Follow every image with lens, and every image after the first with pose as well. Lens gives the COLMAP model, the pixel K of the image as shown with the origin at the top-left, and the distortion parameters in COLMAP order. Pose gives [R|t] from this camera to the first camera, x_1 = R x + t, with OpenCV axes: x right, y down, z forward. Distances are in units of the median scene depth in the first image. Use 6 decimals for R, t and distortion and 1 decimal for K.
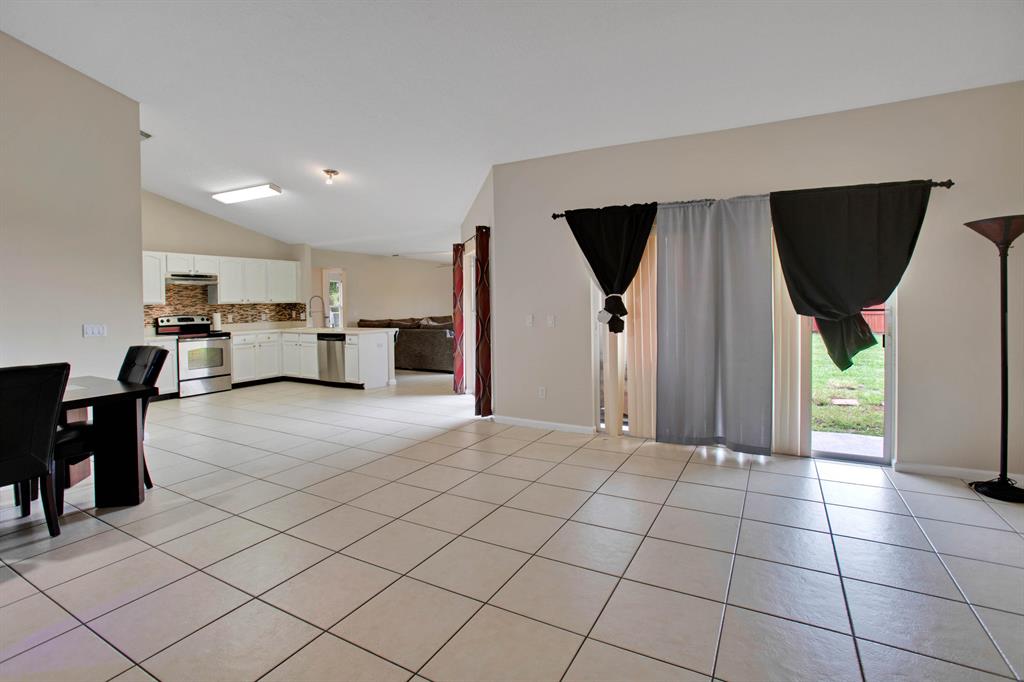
lens RADIAL K [[472.1, 0, 512.9], [0, 472.1, 306.3], [0, 0, 1]] dist [-0.037753, 0.000002]
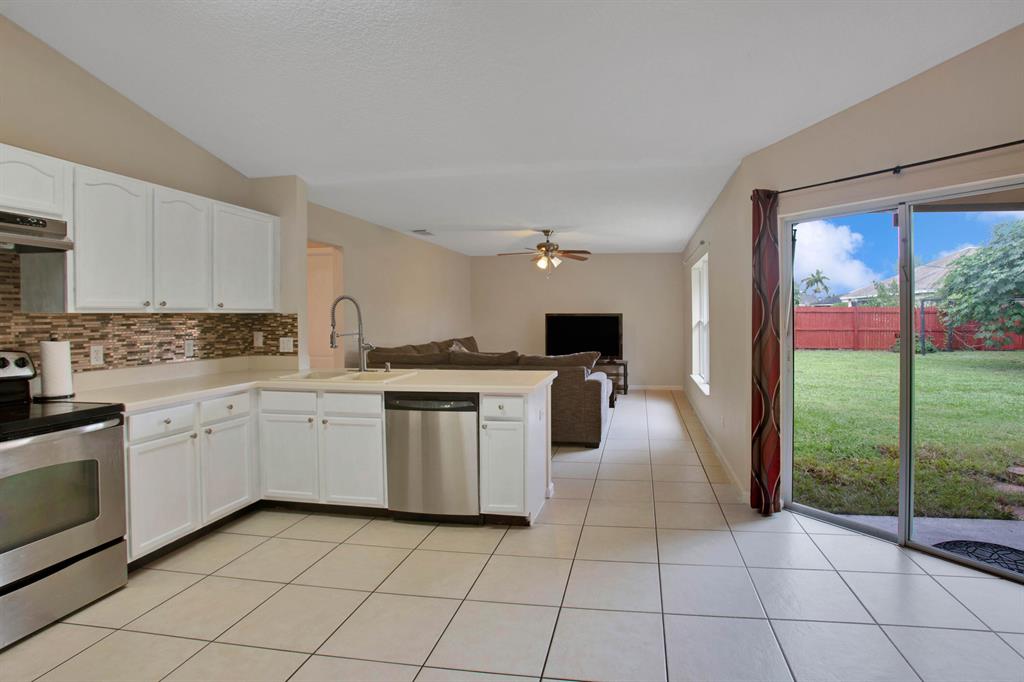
lens RADIAL K [[496.9, 0, 540.3], [0, 496.9, 320.7], [0, 0, 1]] dist [0.002338, 0.000370]
pose [[0.952169, 0.006810, 0.305497, -0.426125], [-0.006110, 0.999976, -0.003248, -0.000749], [-0.305512, 0.001226, 0.952187, 0.573039]]
